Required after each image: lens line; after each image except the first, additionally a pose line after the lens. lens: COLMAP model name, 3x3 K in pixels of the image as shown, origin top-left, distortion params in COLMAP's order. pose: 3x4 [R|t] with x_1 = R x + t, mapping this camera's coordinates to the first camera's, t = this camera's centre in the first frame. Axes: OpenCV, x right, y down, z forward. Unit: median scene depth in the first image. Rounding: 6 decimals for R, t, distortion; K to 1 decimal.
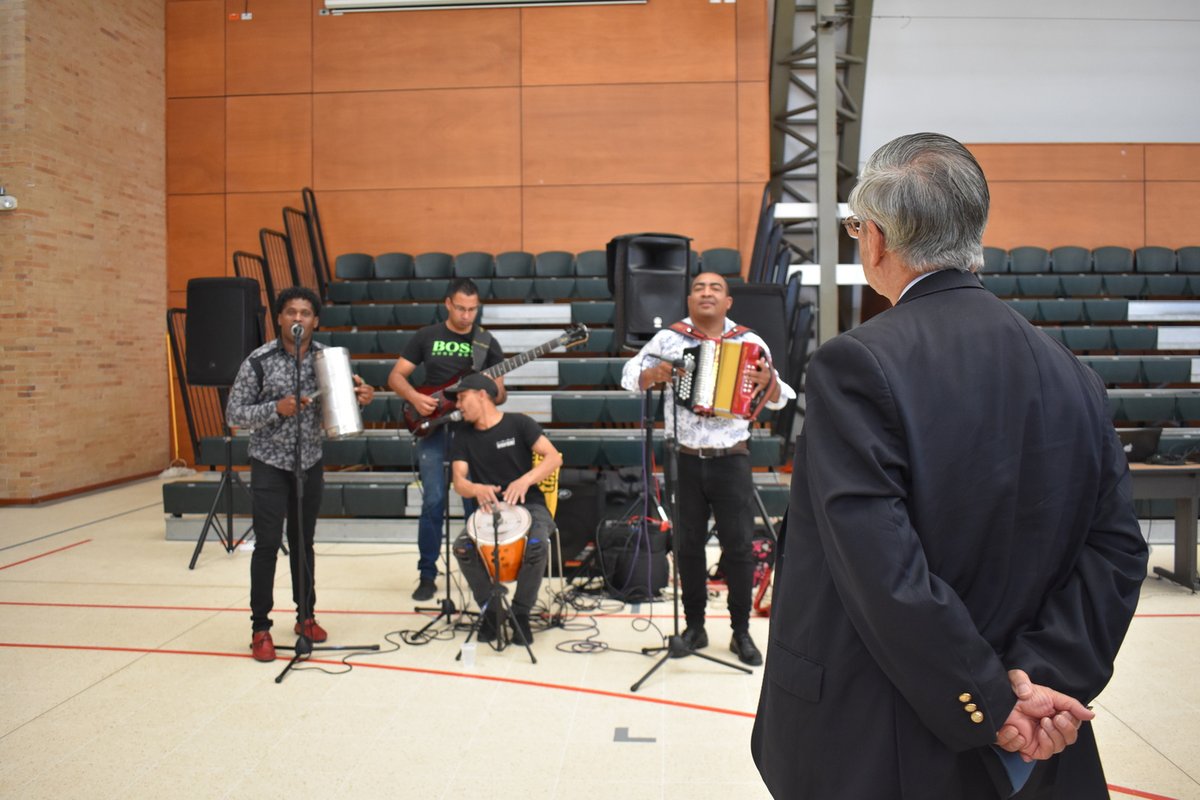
lens RADIAL K [[1067.1, 0, 600.0], [0, 1067.1, 400.0], [0, 0, 1]] dist [-0.000889, -0.000457]
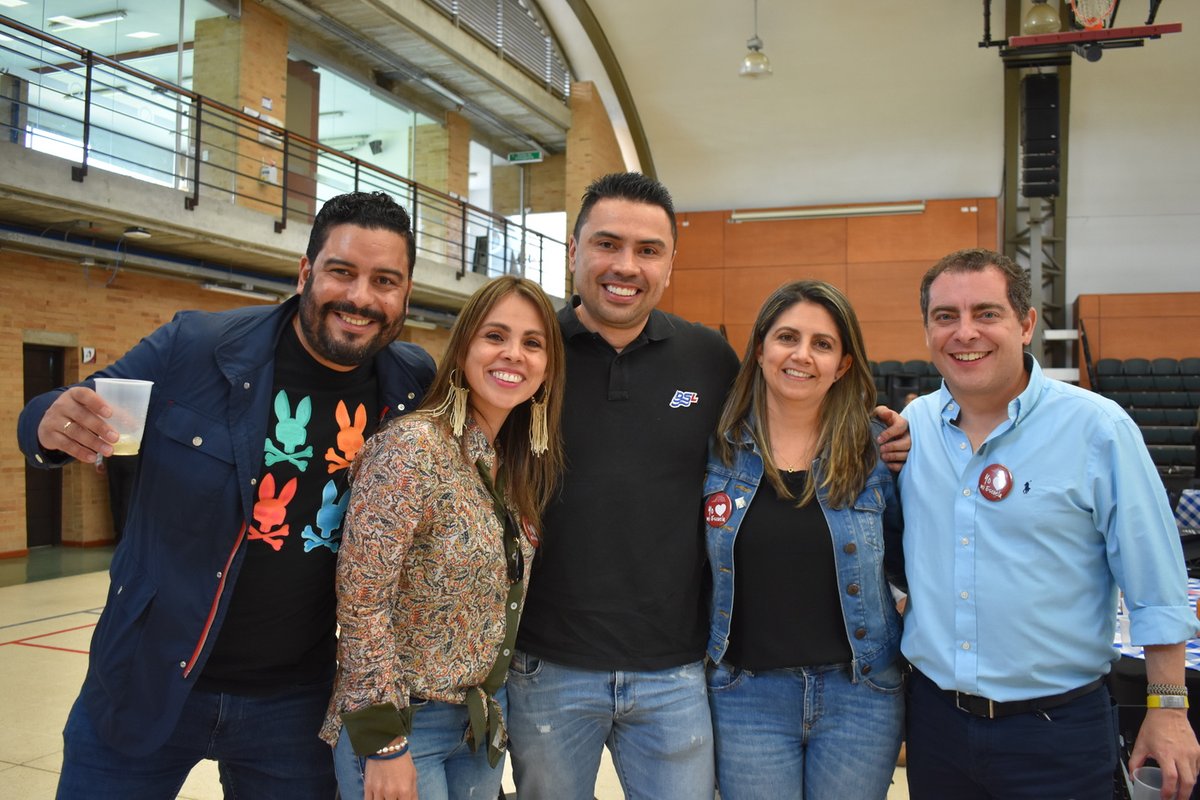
lens RADIAL K [[1114.9, 0, 600.0], [0, 1114.9, 400.0], [0, 0, 1]] dist [-0.149454, -0.000655]
pose [[0.960344, 0.011311, -0.278590, 0.040198], [-0.028439, 0.997939, -0.057519, 0.034153], [0.277365, 0.063161, 0.958686, -0.767378]]
